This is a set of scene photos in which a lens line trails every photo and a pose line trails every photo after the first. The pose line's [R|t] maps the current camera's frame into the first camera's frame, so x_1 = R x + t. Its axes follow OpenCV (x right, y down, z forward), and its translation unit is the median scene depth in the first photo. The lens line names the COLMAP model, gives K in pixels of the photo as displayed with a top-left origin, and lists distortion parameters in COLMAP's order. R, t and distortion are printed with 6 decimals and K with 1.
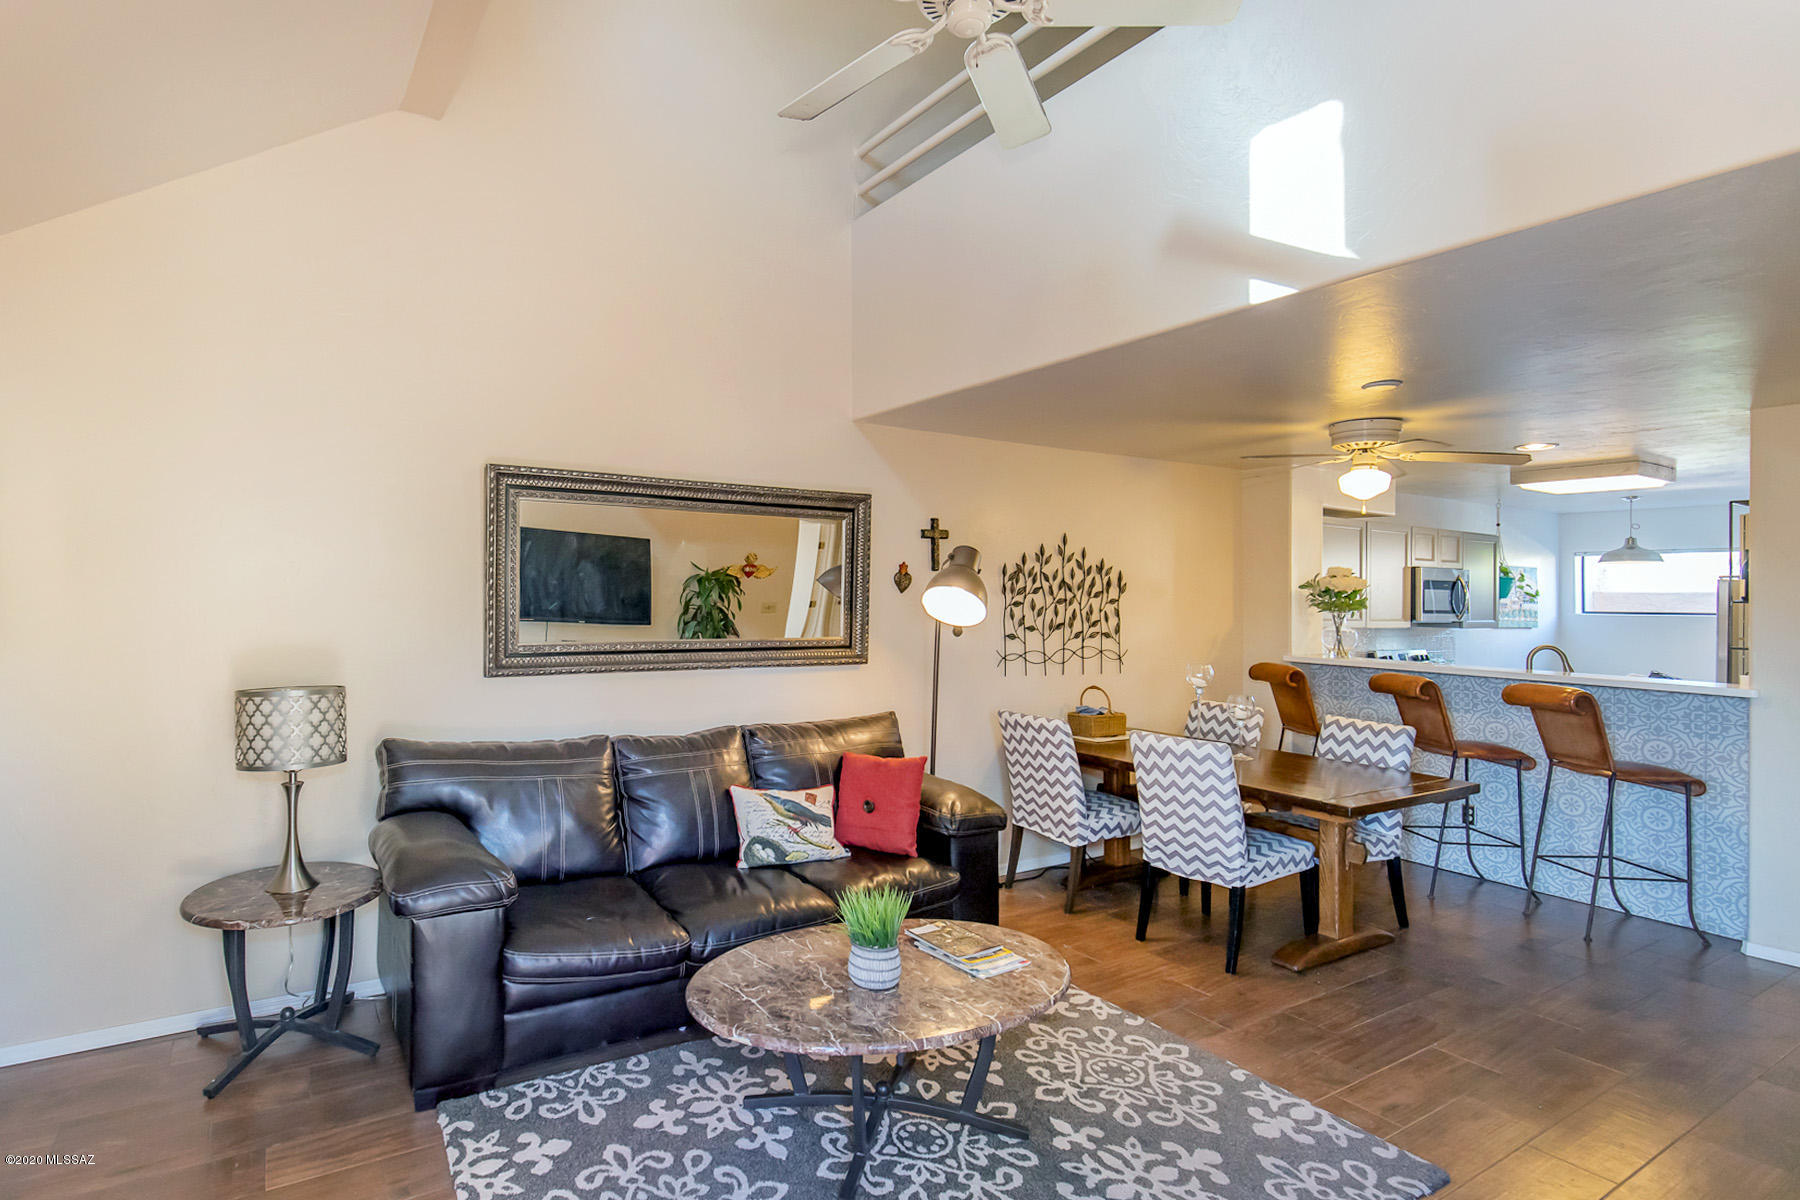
lens RADIAL K [[893.2, 0, 770.5], [0, 893.2, 573.8], [0, 0, 1]] dist [0.001348, -0.000689]
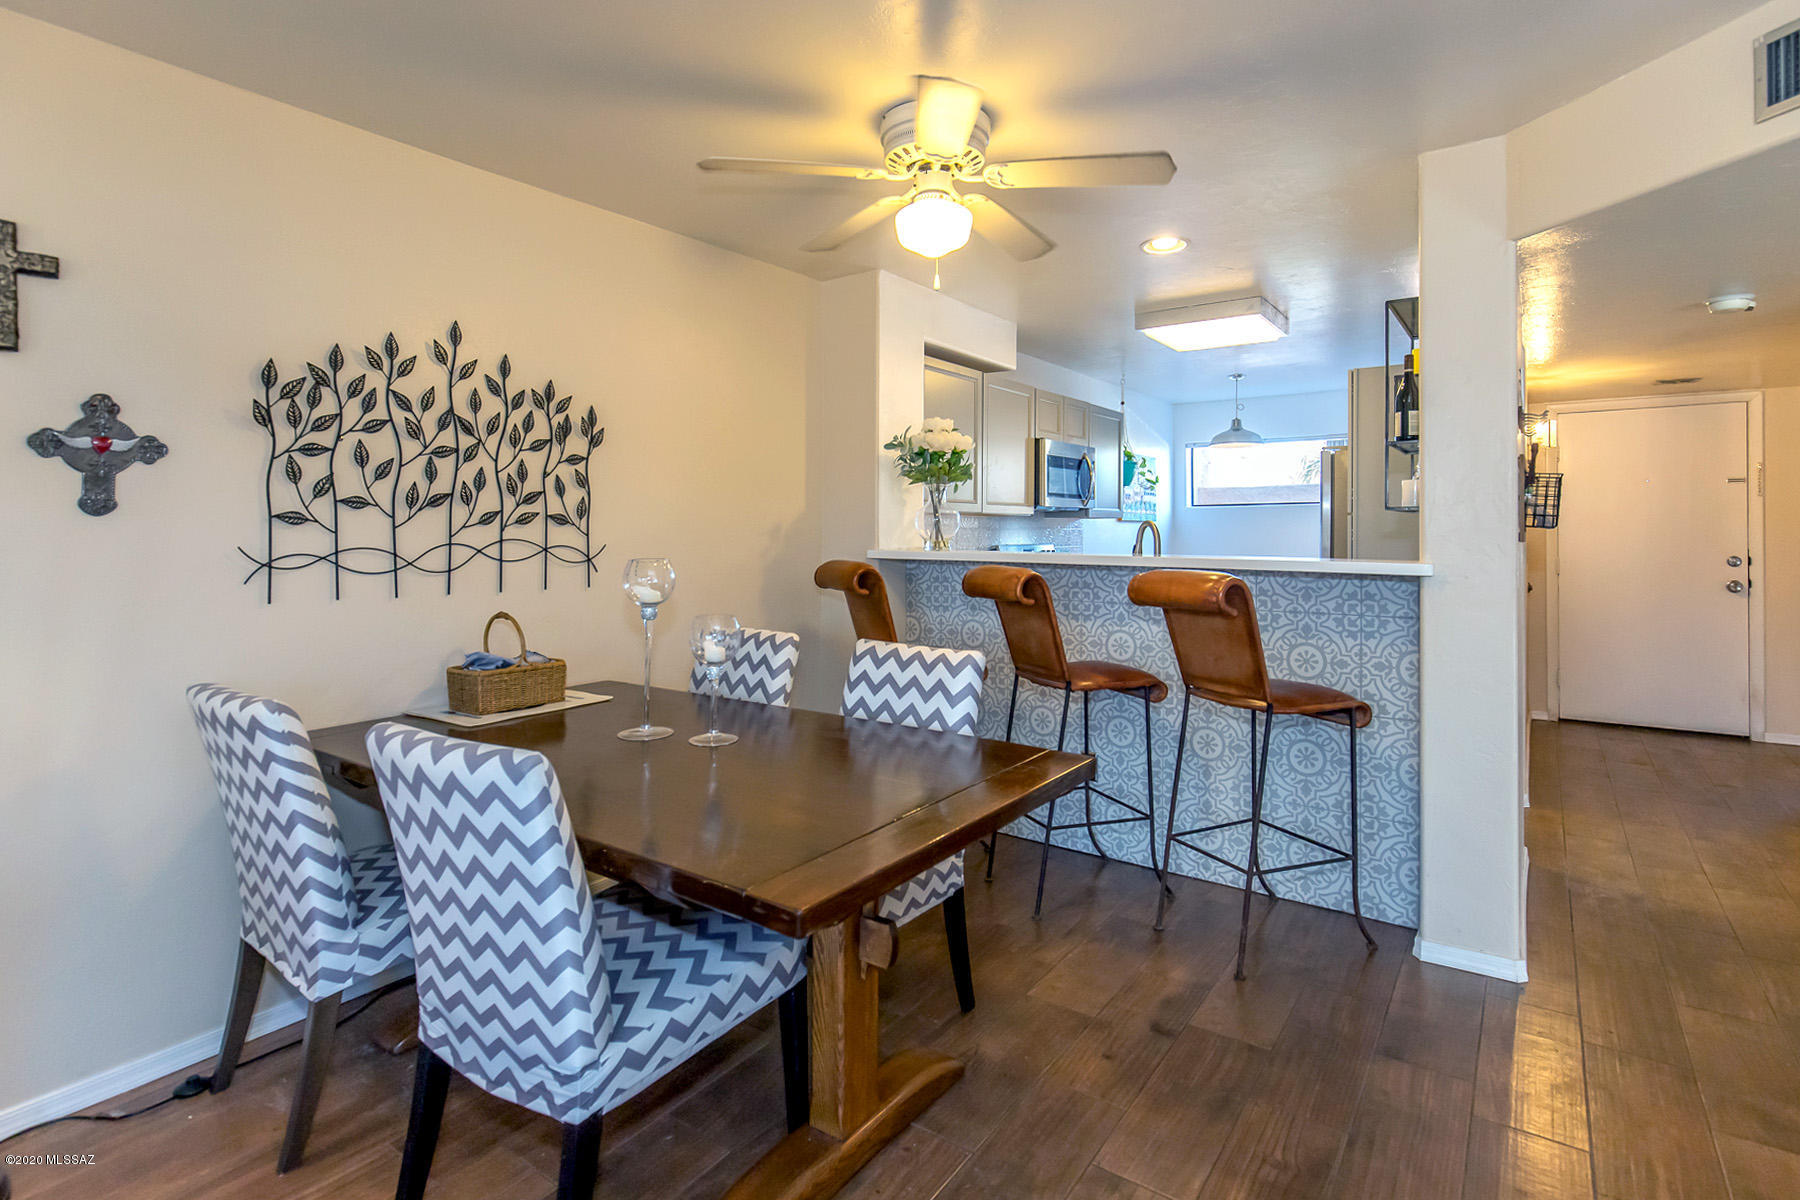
lens RADIAL K [[875.5, 0, 897.4], [0, 875.5, 524.9], [0, 0, 1]] dist [0.002985, 0.000146]
pose [[0.908030, -0.015642, 0.418612, 0.359251], [0.006087, 0.999690, 0.024150, 0.063804], [-0.418860, -0.019381, 0.907844, 0.442134]]
